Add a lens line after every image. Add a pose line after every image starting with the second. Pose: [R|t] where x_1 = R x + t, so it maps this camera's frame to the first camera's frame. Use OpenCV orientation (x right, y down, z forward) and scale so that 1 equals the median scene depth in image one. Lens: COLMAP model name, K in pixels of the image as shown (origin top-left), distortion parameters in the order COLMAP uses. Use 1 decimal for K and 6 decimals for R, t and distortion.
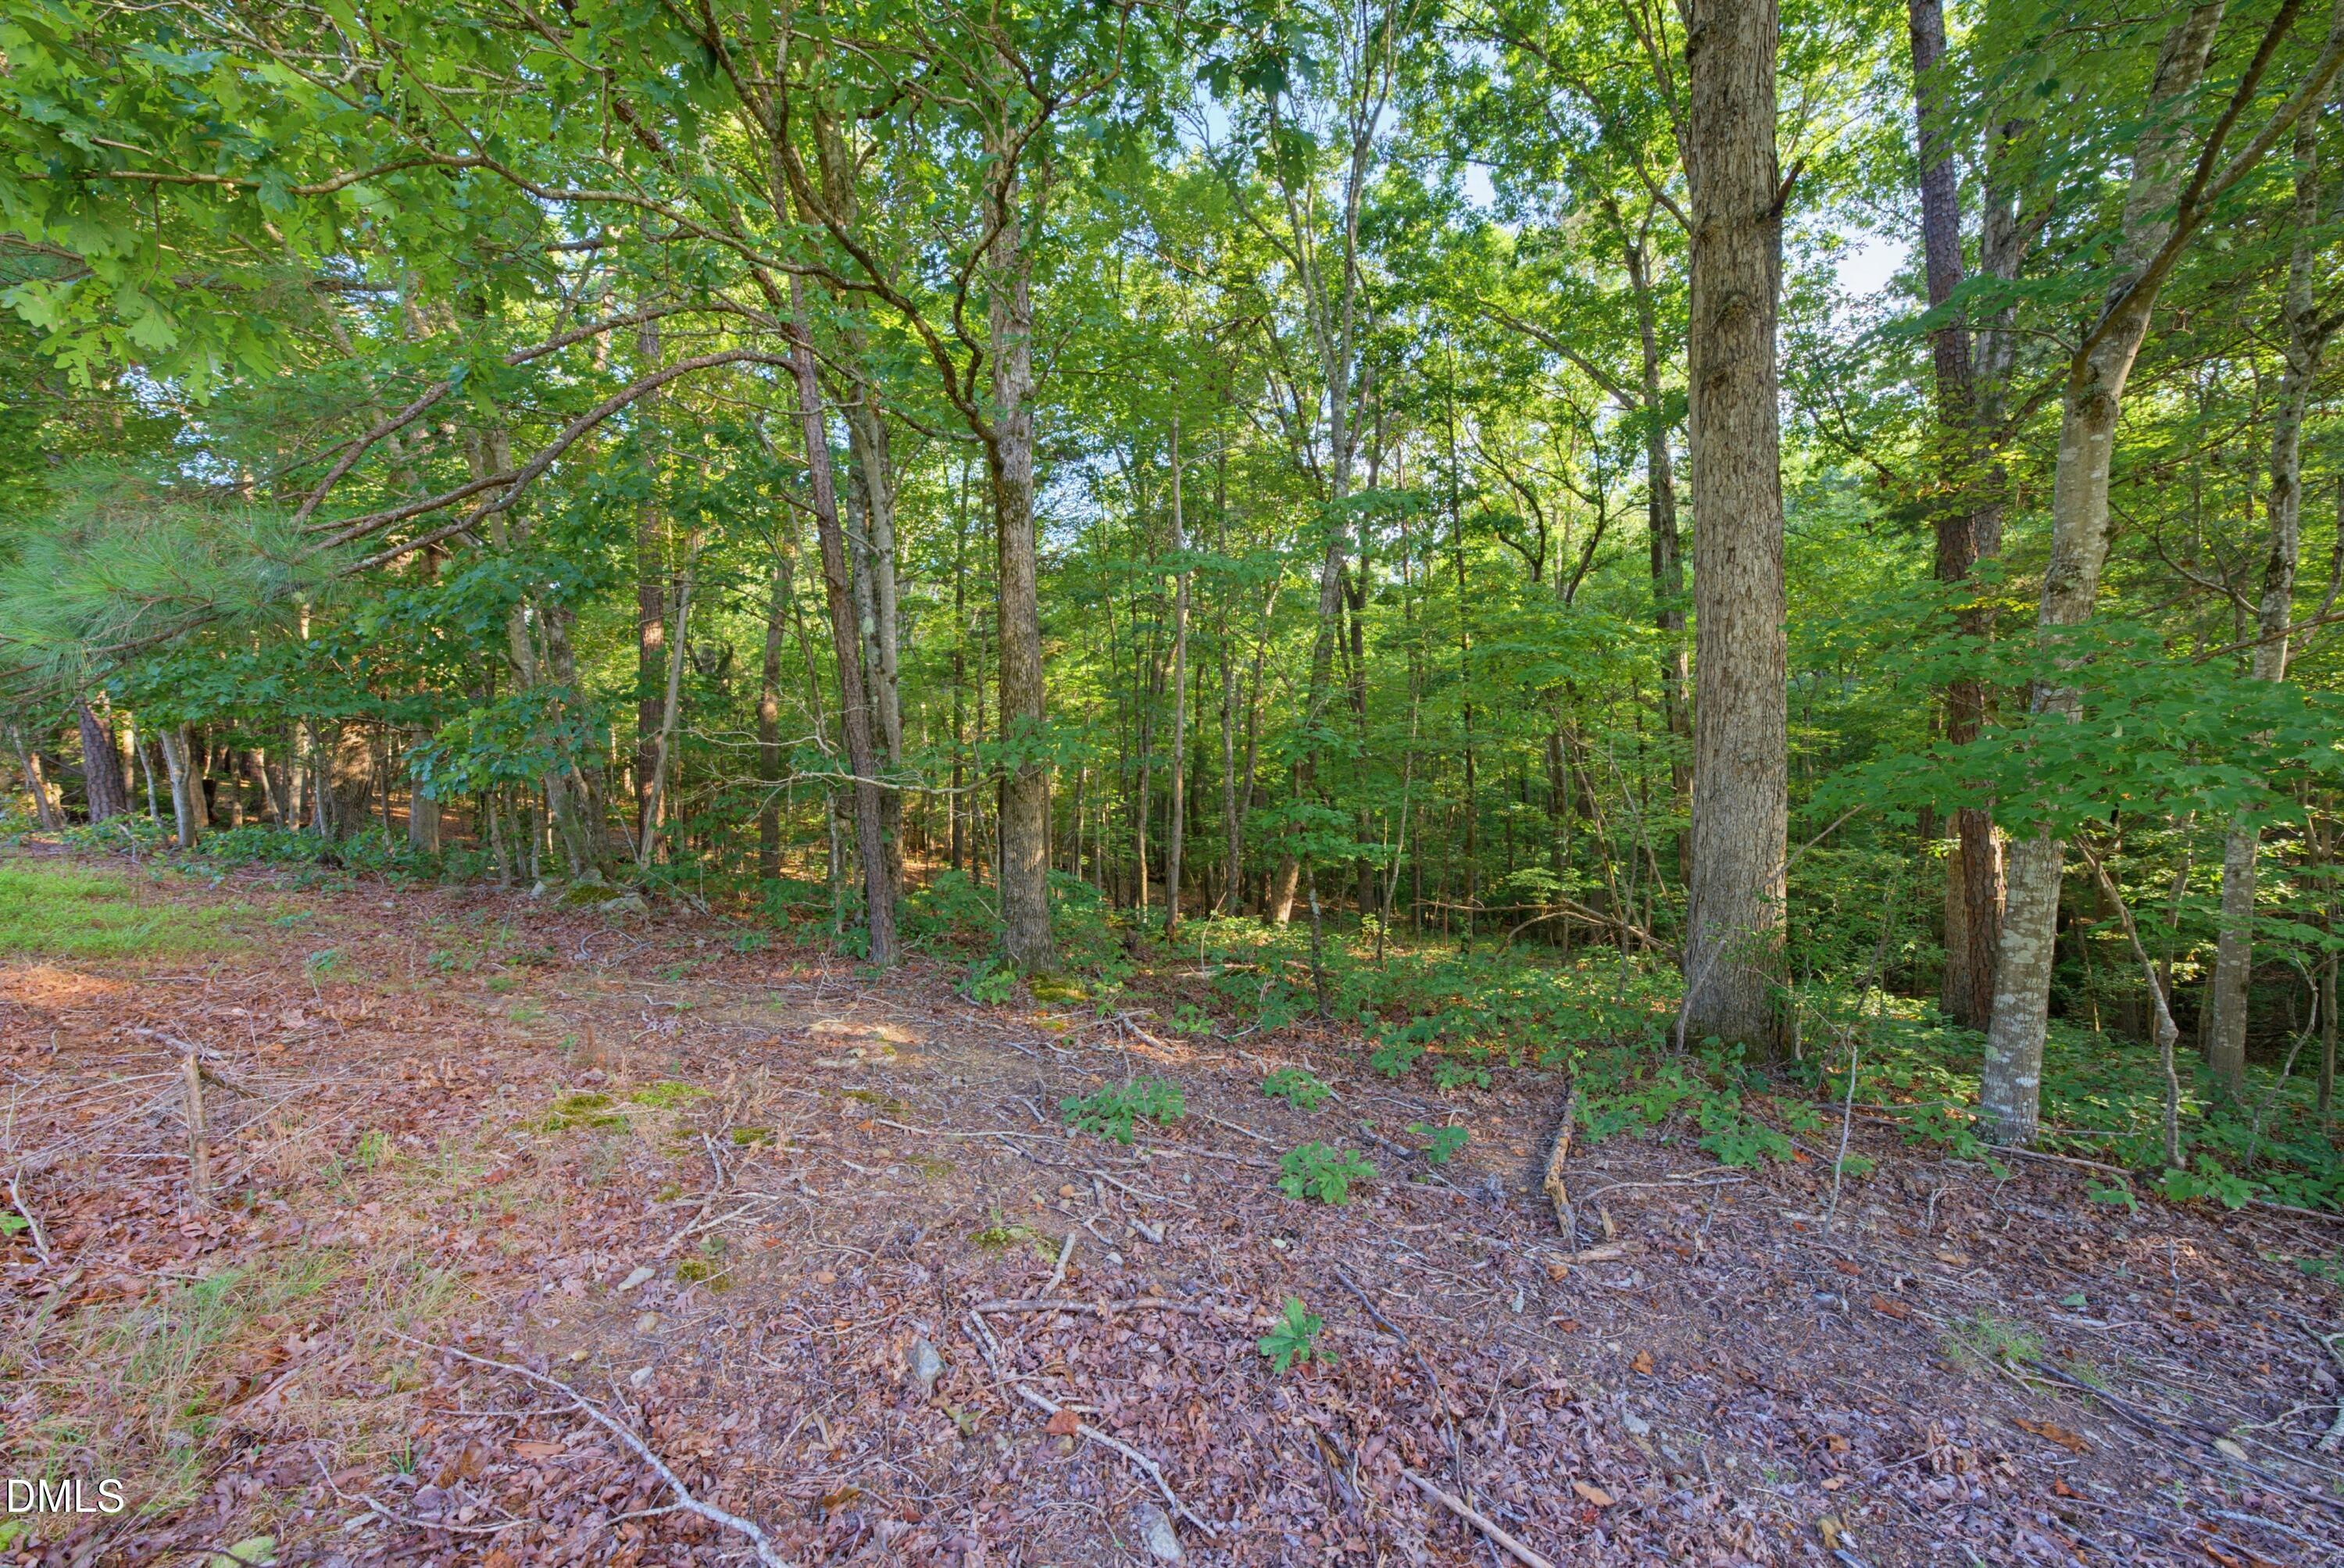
lens RADIAL K [[877.4, 0, 1175.5], [0, 877.4, 781.4], [0, 0, 1]] dist [0.001903, 0.000827]
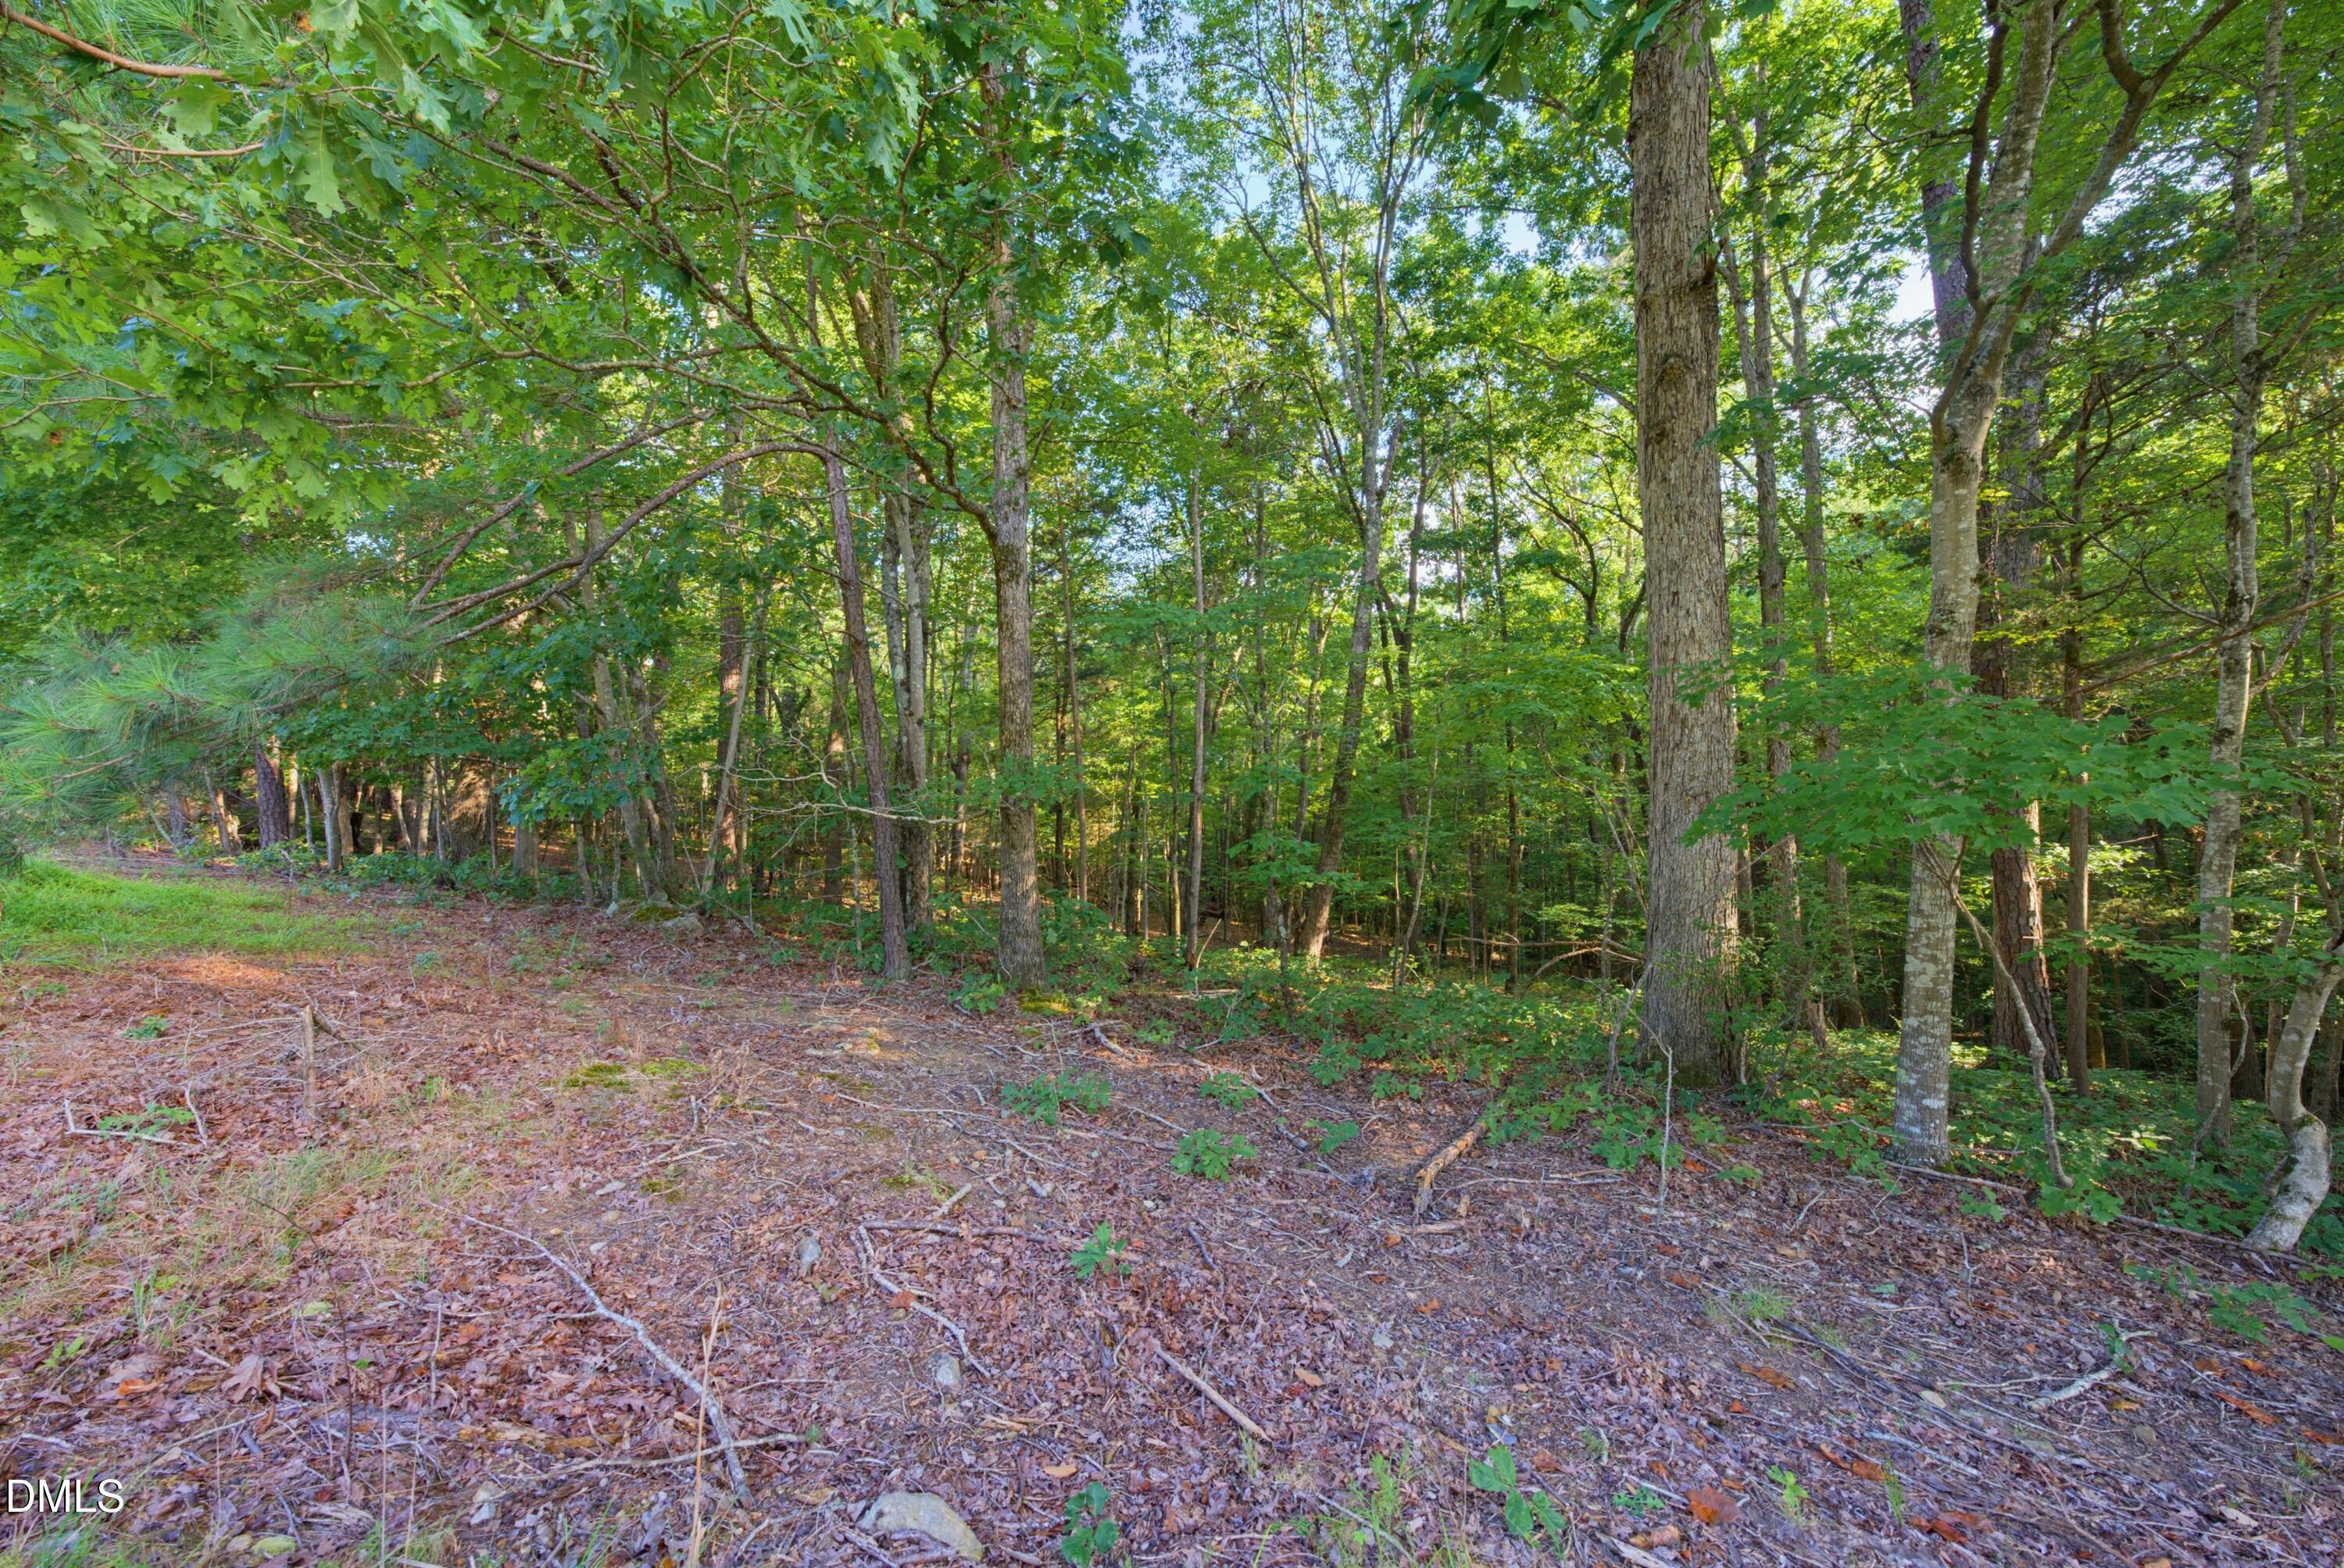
lens RADIAL K [[877.4, 0, 1167.5], [0, 877.4, 777.9], [0, 0, 1]] dist [0.001903, 0.000827]
pose [[0.995909, -0.001823, -0.090342, 0.137980], [-0.002274, 0.998974, -0.045236, 0.006520], [0.090331, 0.045257, 0.994883, -0.104610]]
